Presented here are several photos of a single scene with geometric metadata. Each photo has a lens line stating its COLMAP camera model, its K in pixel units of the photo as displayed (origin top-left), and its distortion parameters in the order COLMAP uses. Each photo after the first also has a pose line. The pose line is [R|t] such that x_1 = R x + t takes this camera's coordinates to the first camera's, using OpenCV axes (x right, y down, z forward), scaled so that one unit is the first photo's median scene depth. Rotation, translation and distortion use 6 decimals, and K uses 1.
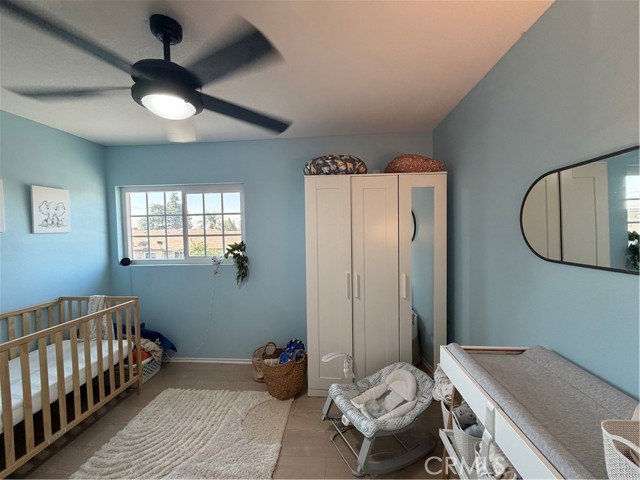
lens RADIAL K [[254.9, 0, 318.8], [0, 254.9, 240.7], [0, 0, 1]] dist [0.003256, -0.000817]
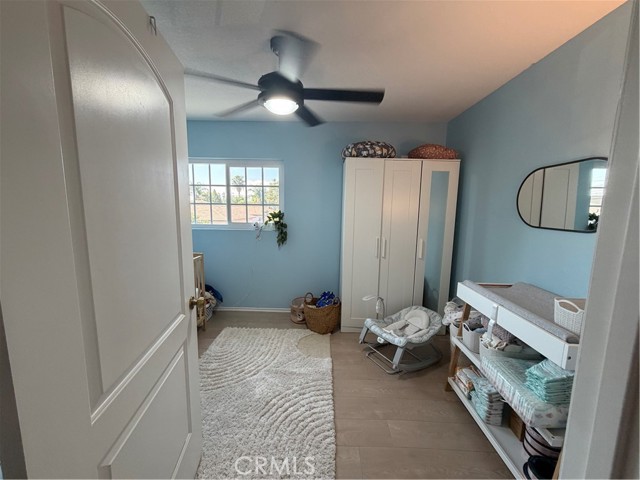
lens RADIAL K [[254.9, 0, 322.1], [0, 254.9, 238.0], [0, 0, 1]] dist [0.003256, -0.000817]
pose [[0.997585, 0.028445, 0.063364, -0.238667], [-0.033673, 0.995978, 0.083031, 0.032502], [-0.060747, -0.084964, 0.994530, -0.239112]]
